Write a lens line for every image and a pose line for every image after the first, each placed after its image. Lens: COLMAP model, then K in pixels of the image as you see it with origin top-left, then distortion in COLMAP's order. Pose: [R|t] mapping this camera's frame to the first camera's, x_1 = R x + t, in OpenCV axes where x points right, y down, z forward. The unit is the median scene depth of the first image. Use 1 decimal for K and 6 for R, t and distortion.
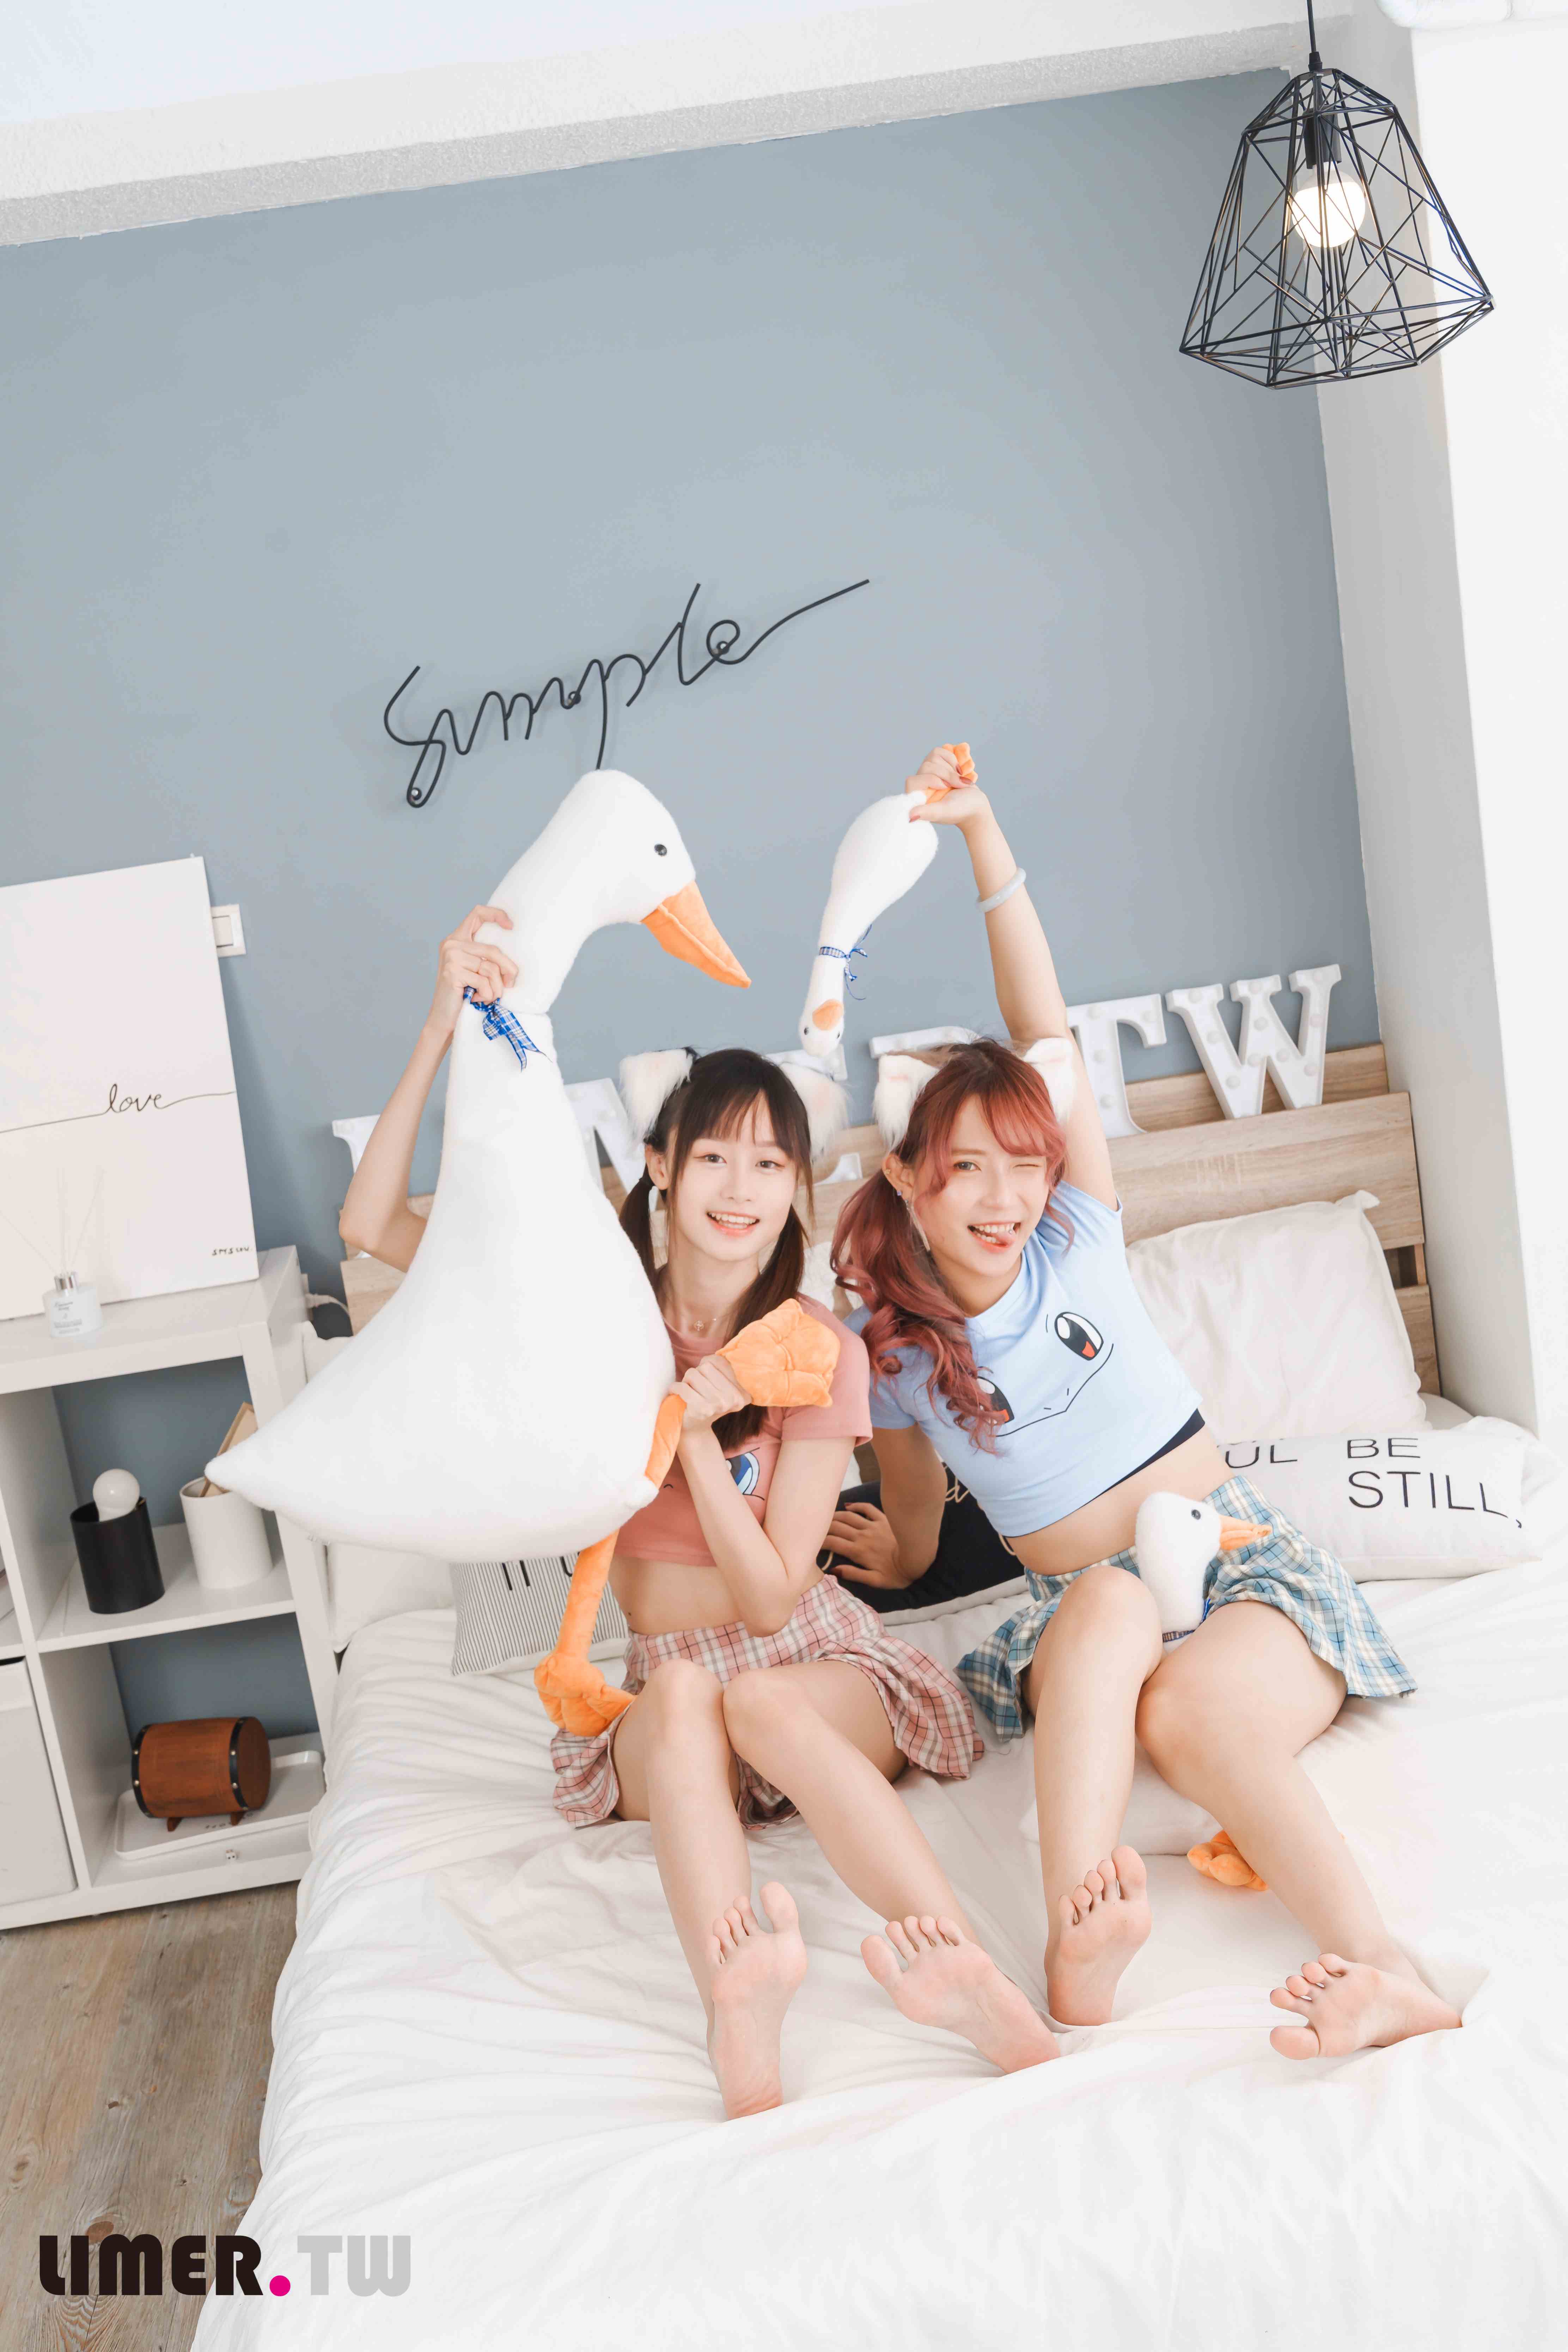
lens RADIAL K [[2791.2, 0, 815.6], [0, 2791.2, 1253.5], [0, 0, 1]] dist [0.007454, -0.017628]
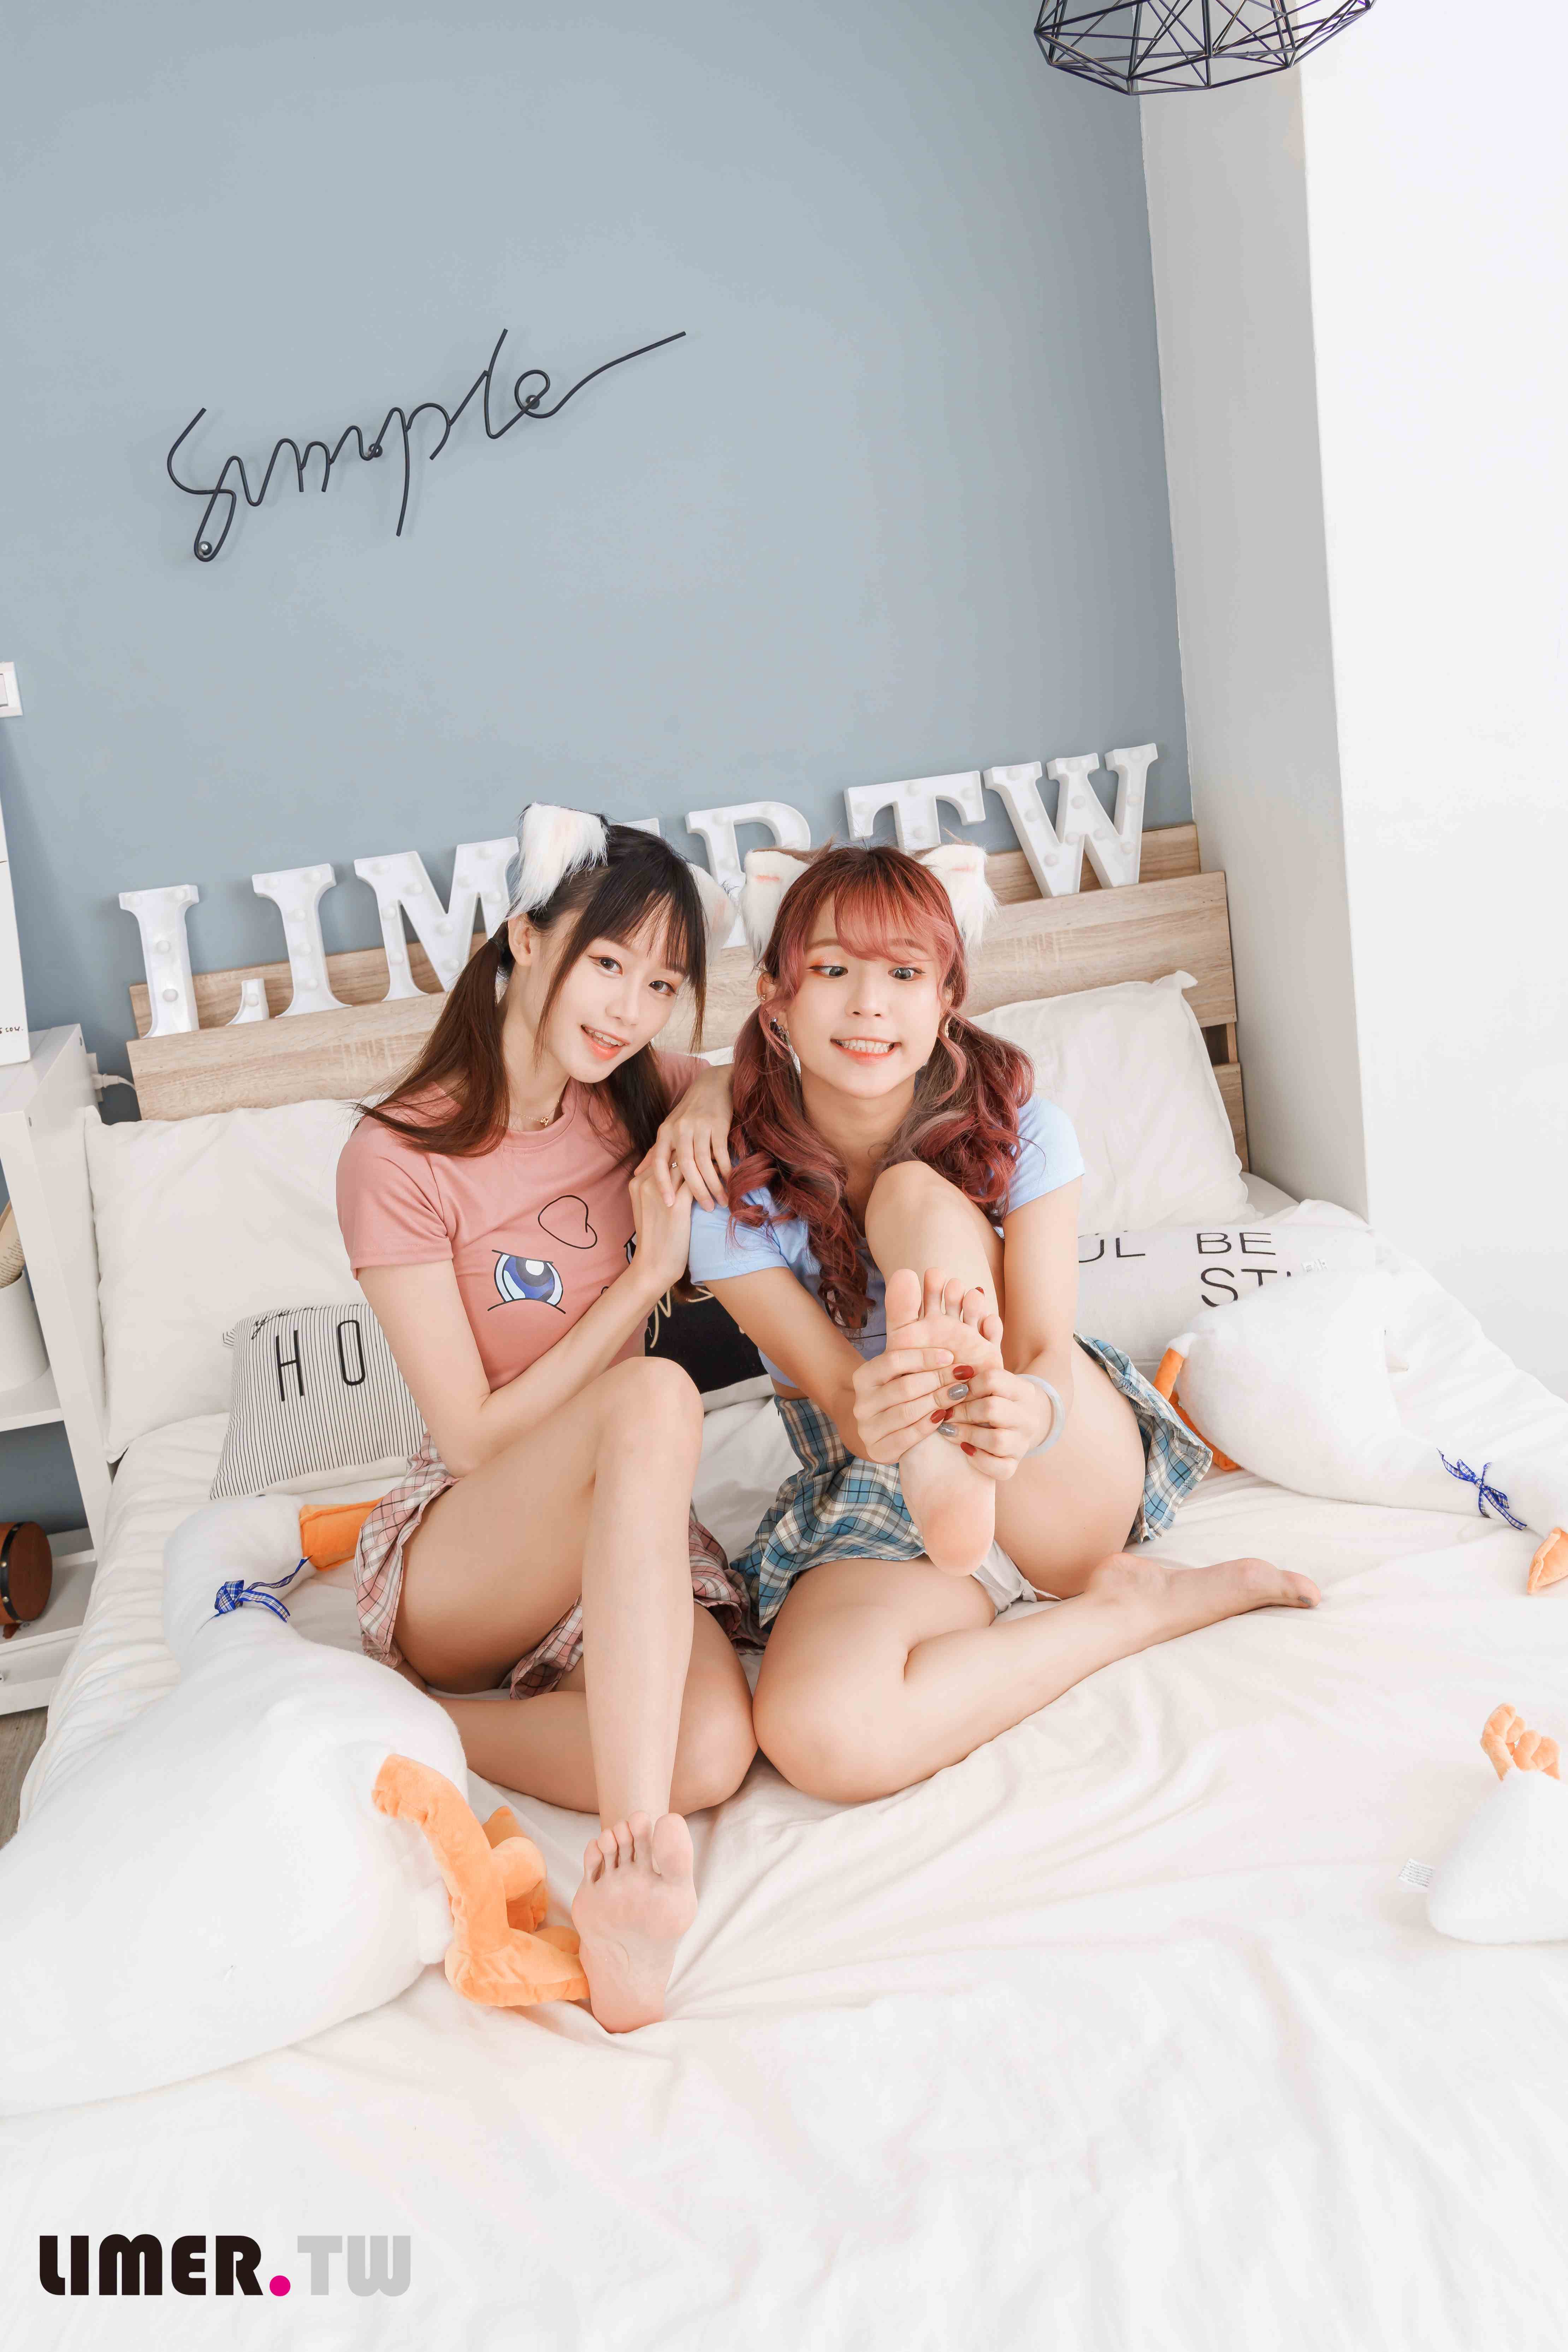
lens RADIAL K [[2073.5, 0, 822.3], [0, 2073.5, 1020.0], [0, 0, 1]] dist [0.017311, 0.012605]
pose [[0.996554, 0.001051, 0.082937, 0.007119], [-0.001498, 0.999985, 0.005323, -0.008535], [-0.082930, -0.005429, 0.996541, 0.280337]]
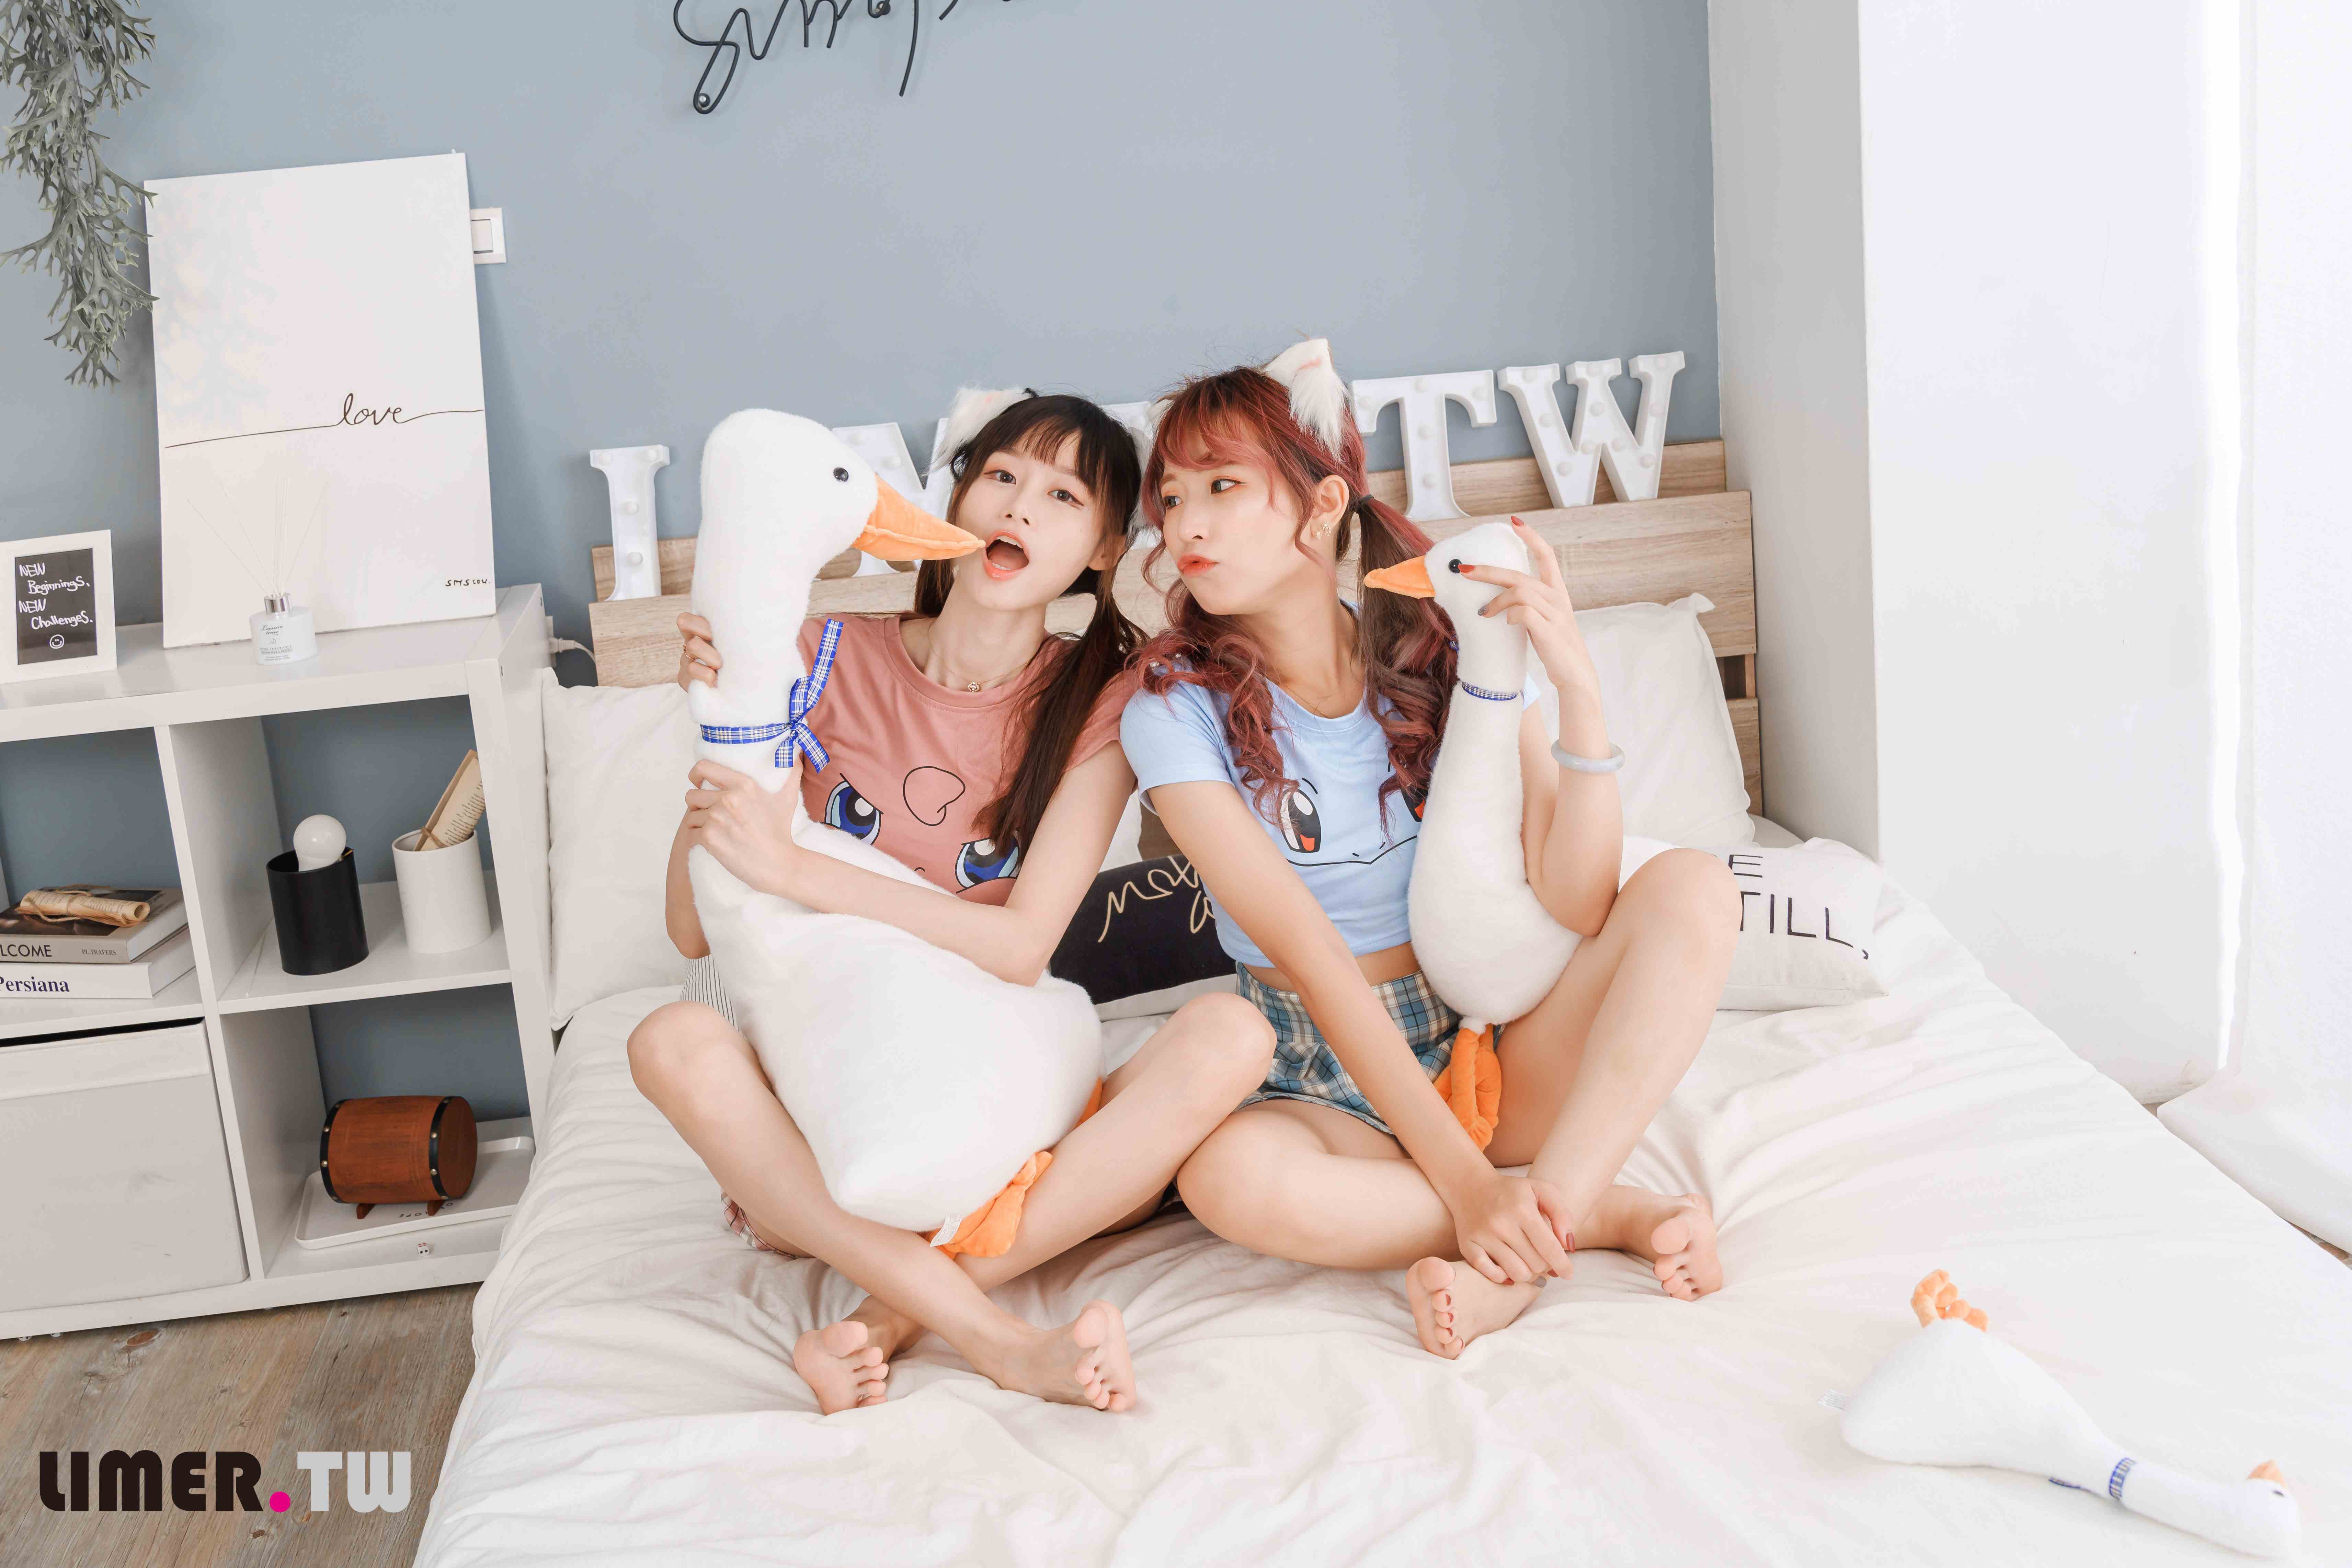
lens RADIAL K [[2649.0, 0, 1218.2], [0, 2649.0, 614.0], [0, 0, 1]] dist [-0.022415, 0.046033]
pose [[0.997224, 0.058470, 0.046094, -0.004512], [-0.057342, 0.998031, -0.025422, 0.016998], [-0.047490, 0.022708, 0.998614, 0.126305]]
